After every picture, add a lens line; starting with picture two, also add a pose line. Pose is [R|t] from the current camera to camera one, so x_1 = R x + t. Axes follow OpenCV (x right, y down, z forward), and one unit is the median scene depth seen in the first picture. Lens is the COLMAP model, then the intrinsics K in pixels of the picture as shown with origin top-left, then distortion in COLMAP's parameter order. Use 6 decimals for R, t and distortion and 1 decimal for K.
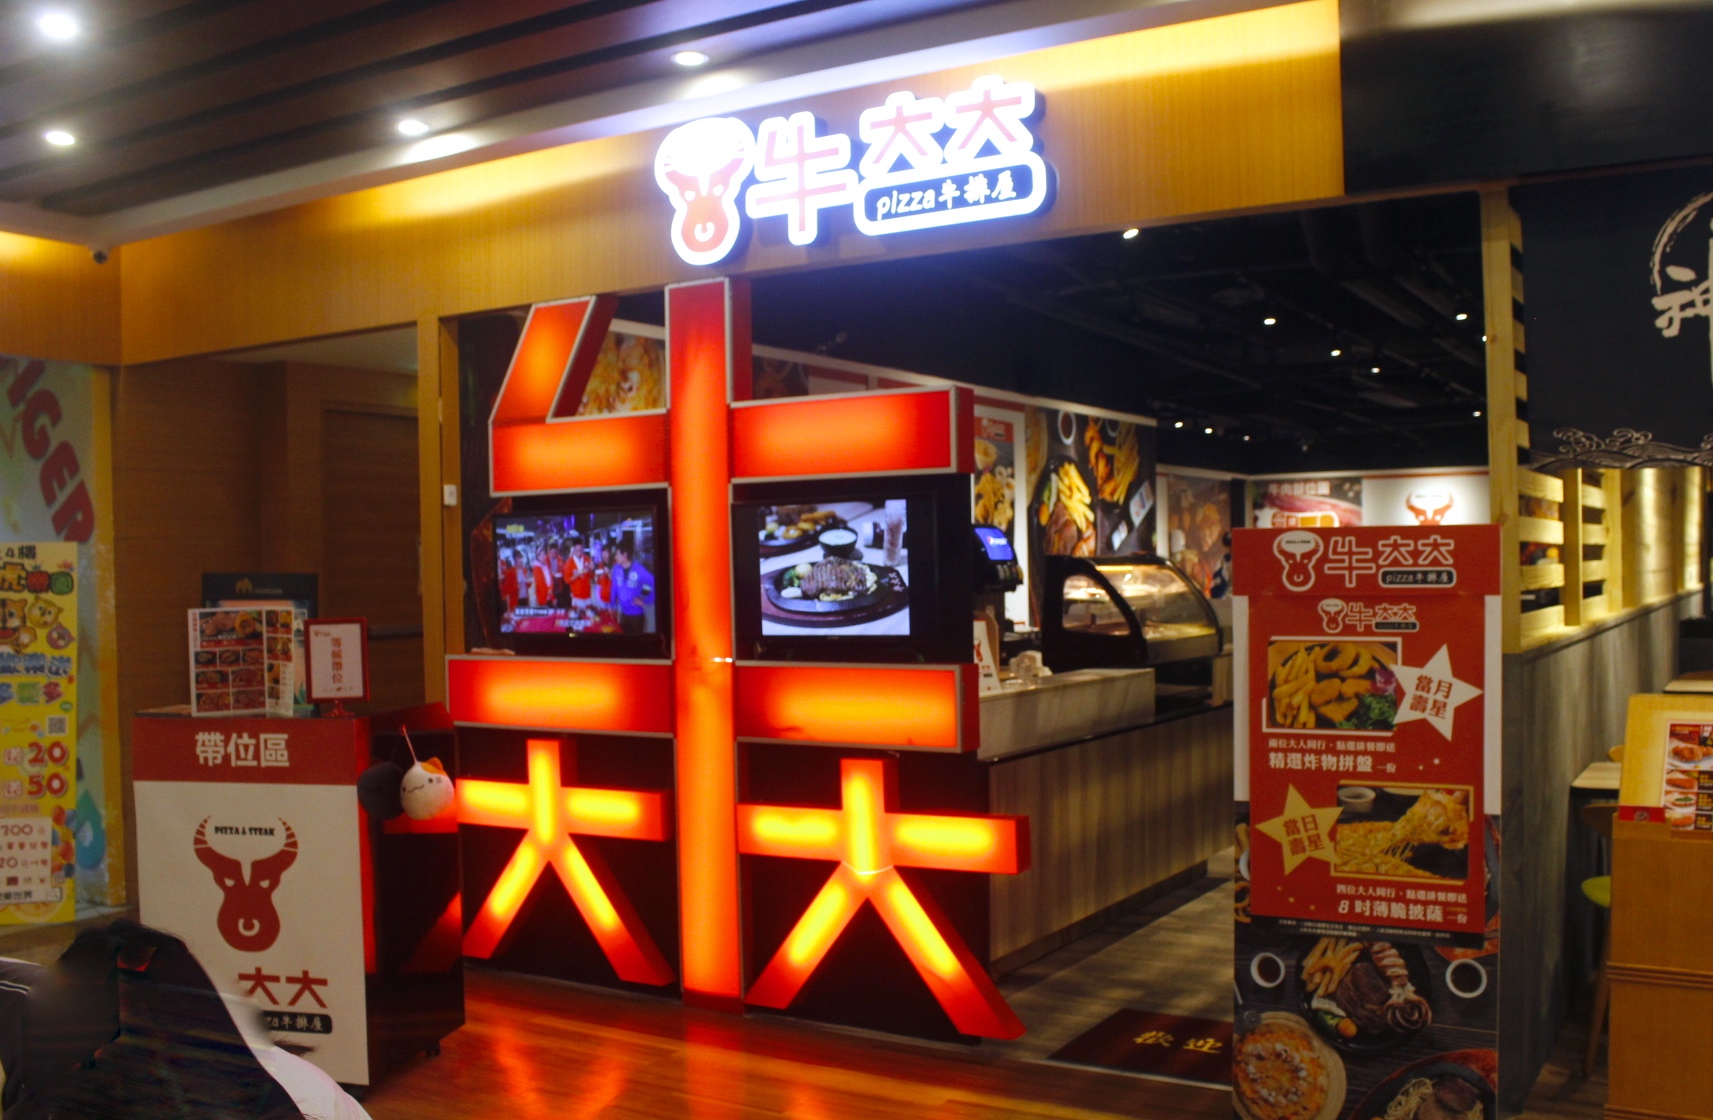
lens RADIAL K [[1604.0, 0, 856.5], [0, 1604.0, 560.0], [0, 0, 1]] dist [-0.152919, 0.100354]
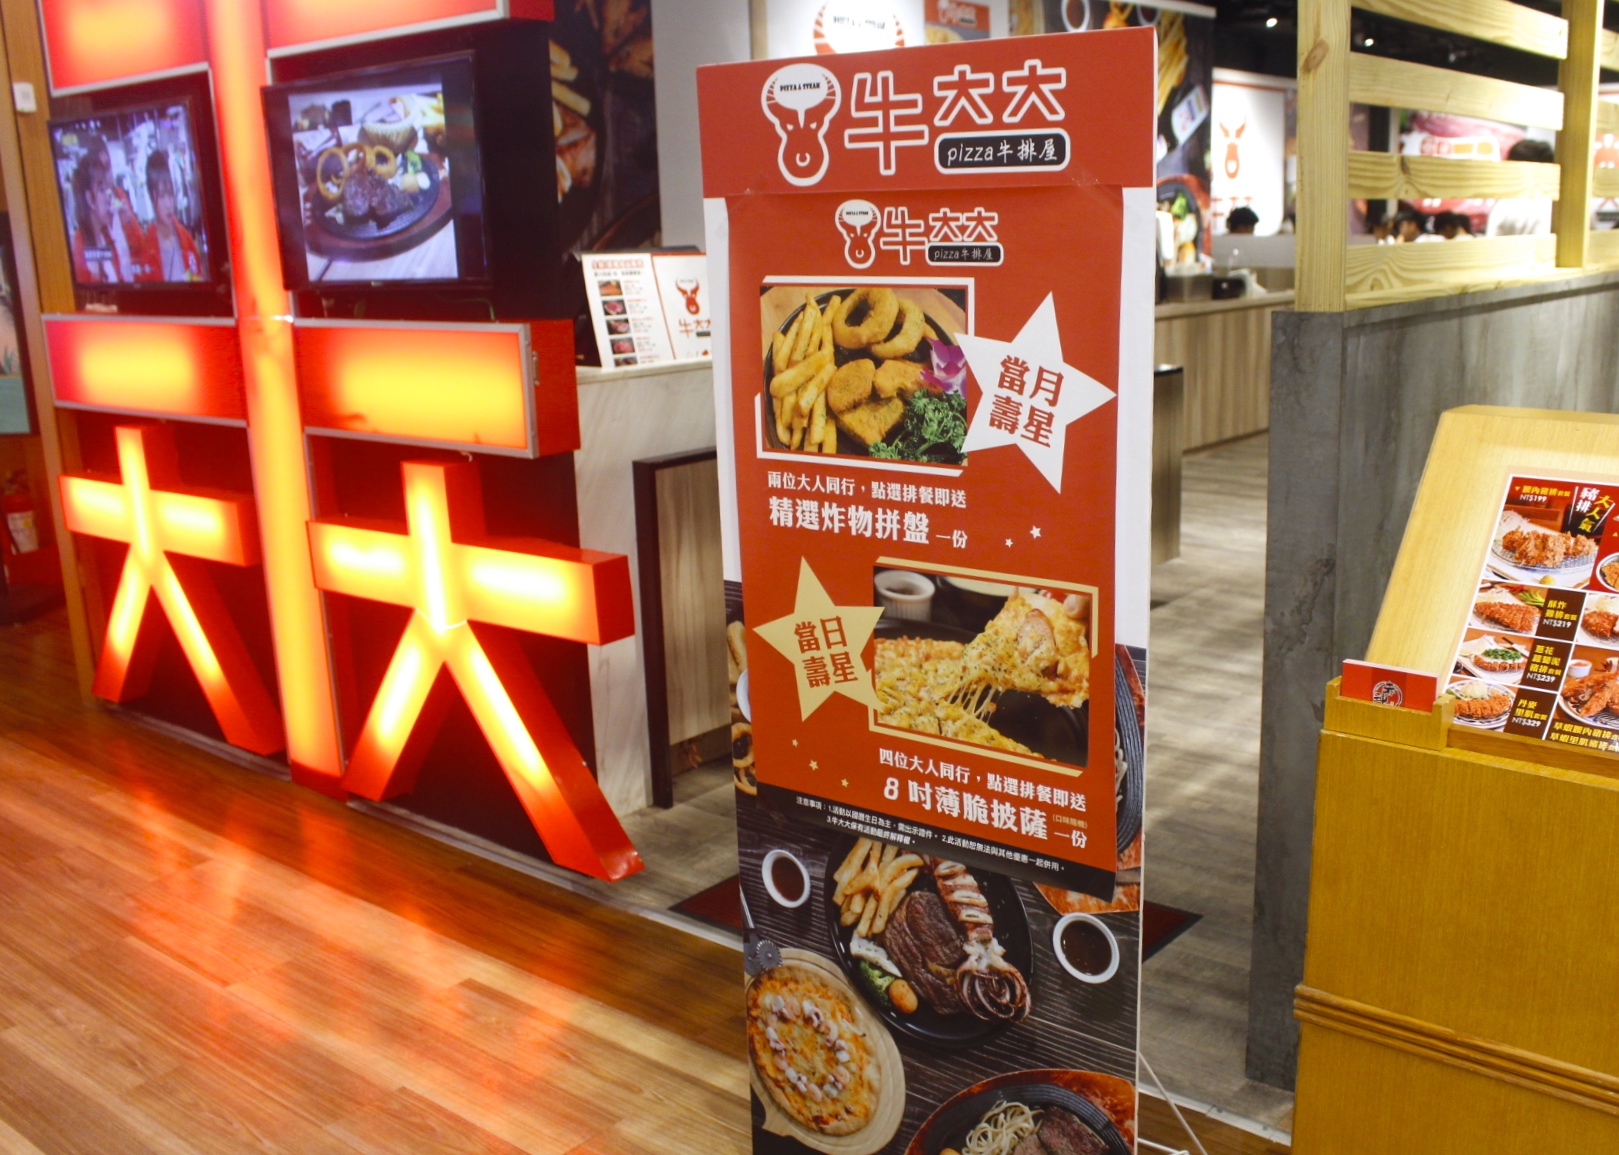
lens RADIAL K [[1604.4, 0, 854.0], [0, 1604.4, 576.6], [0, 0, 1]] dist [-0.144044, 0.023581]
pose [[0.991856, 0.019151, -0.125913, 0.365197], [0.010357, 0.973227, 0.229611, 0.024932], [0.126939, -0.229046, 0.965103, 0.489193]]
